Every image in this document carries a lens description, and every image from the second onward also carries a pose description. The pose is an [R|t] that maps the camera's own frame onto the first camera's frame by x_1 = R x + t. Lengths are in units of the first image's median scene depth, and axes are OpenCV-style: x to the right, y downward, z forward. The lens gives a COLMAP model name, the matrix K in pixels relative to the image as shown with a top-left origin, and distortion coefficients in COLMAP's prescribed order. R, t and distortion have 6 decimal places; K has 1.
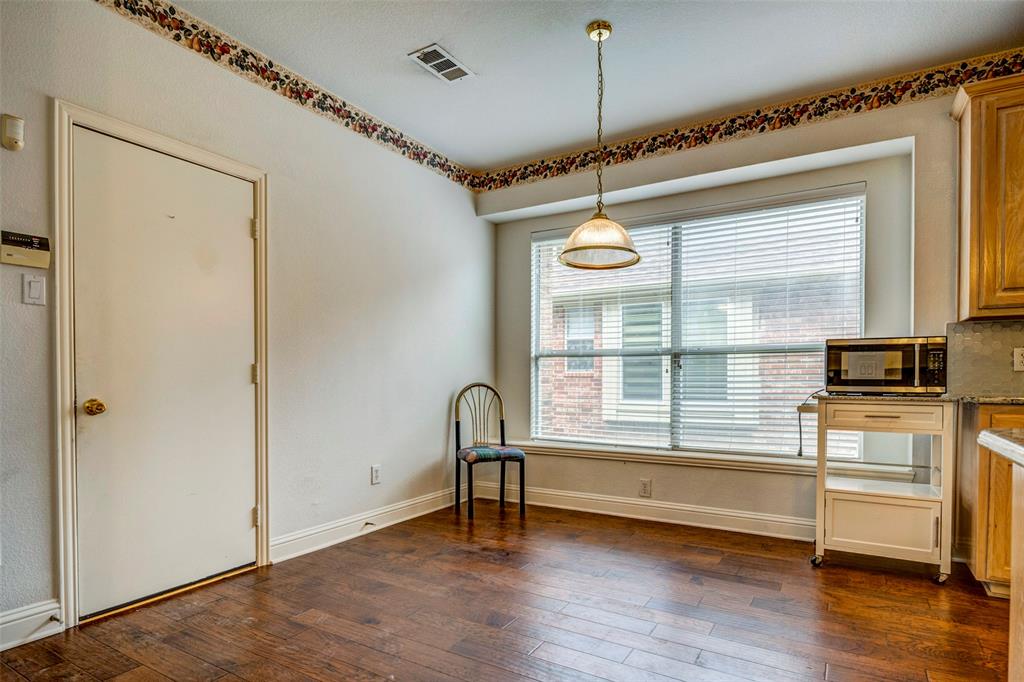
lens RADIAL K [[554.3, 0, 511.1], [0, 554.3, 384.5], [0, 0, 1]] dist [-0.002271, -0.005159]
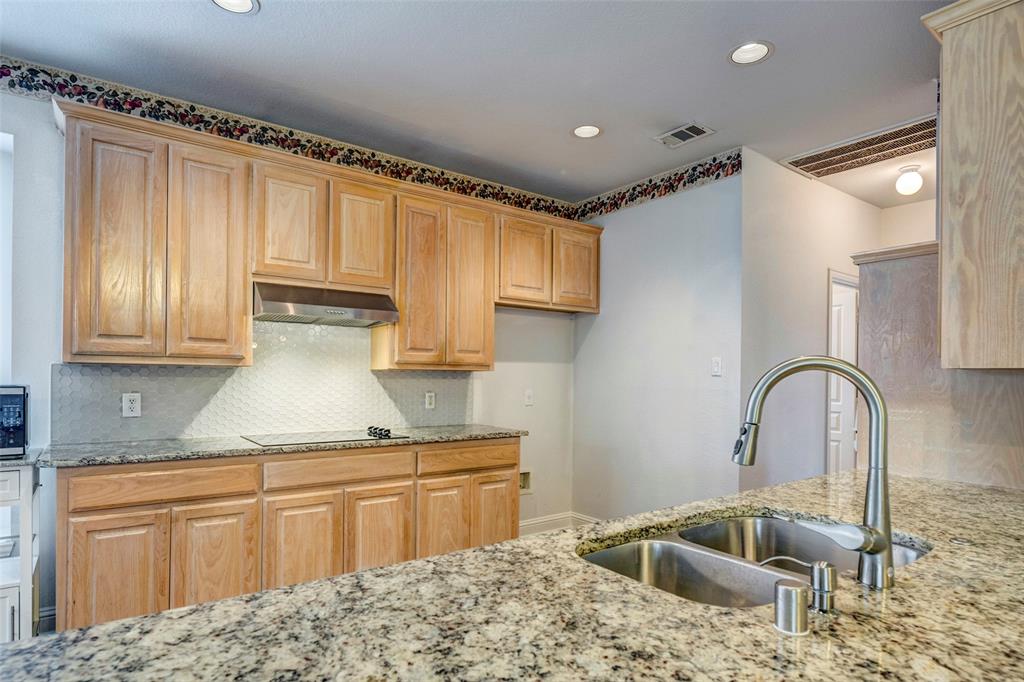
lens RADIAL K [[554.3, 0, 505.3], [0, 554.3, 380.3], [0, 0, 1]] dist [-0.002271, -0.005159]
pose [[0.381990, -0.000118, 0.924166, 0.260046], [0.002931, 0.999995, -0.001083, -0.082910], [-0.924162, 0.003122, 0.381989, 0.006222]]
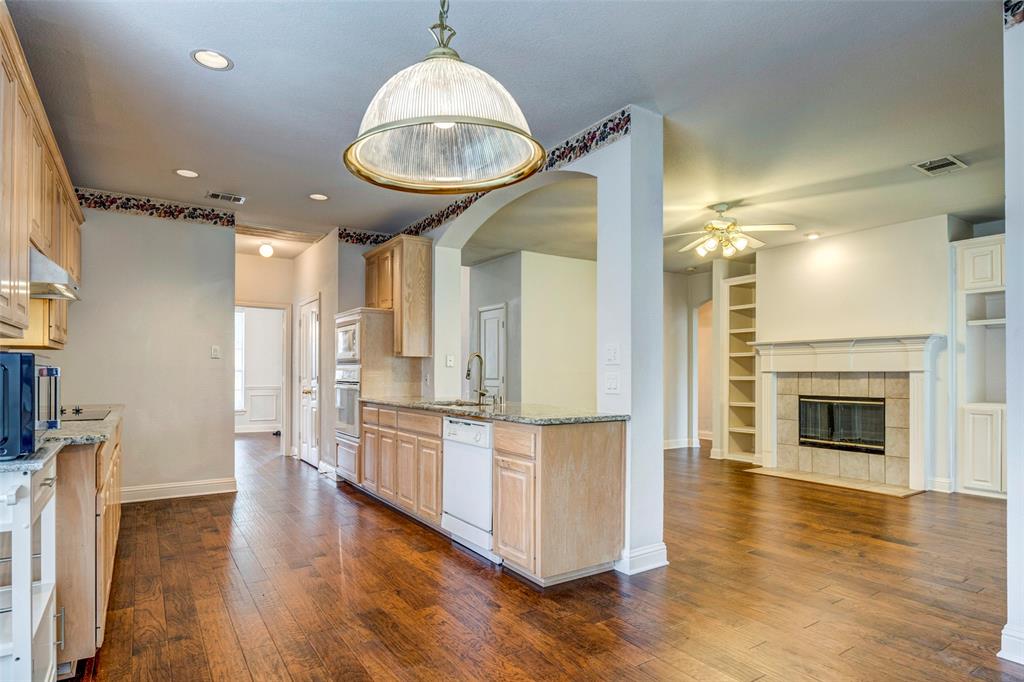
lens RADIAL K [[554.3, 0, 505.2], [0, 554.3, 369.7], [0, 0, 1]] dist [-0.002271, -0.005159]
pose [[-0.901711, 0.001223, 0.432337, -0.053974], [0.005472, 0.999948, 0.008585, -0.065389], [-0.432304, 0.010107, -0.901671, 1.232315]]
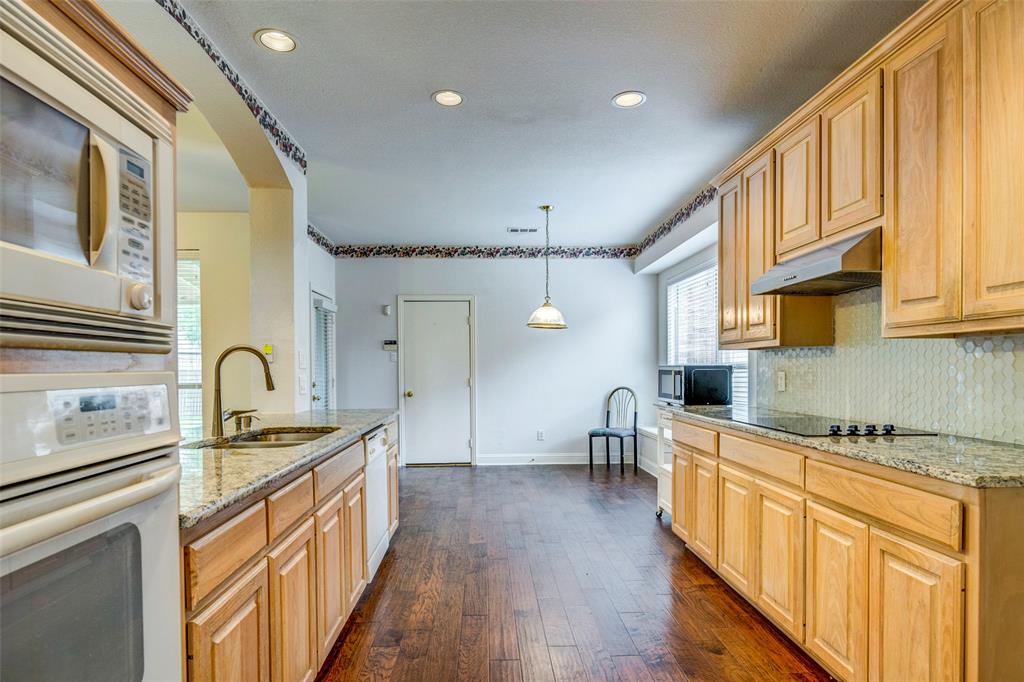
lens RADIAL K [[554.3, 0, 509.1], [0, 554.3, 375.7], [0, 0, 1]] dist [-0.002271, -0.005159]
pose [[0.556532, 0.007971, -0.830788, 1.536421], [-0.005990, 0.999966, 0.005582, -0.059368], [0.830805, 0.001870, 0.556561, -0.164875]]
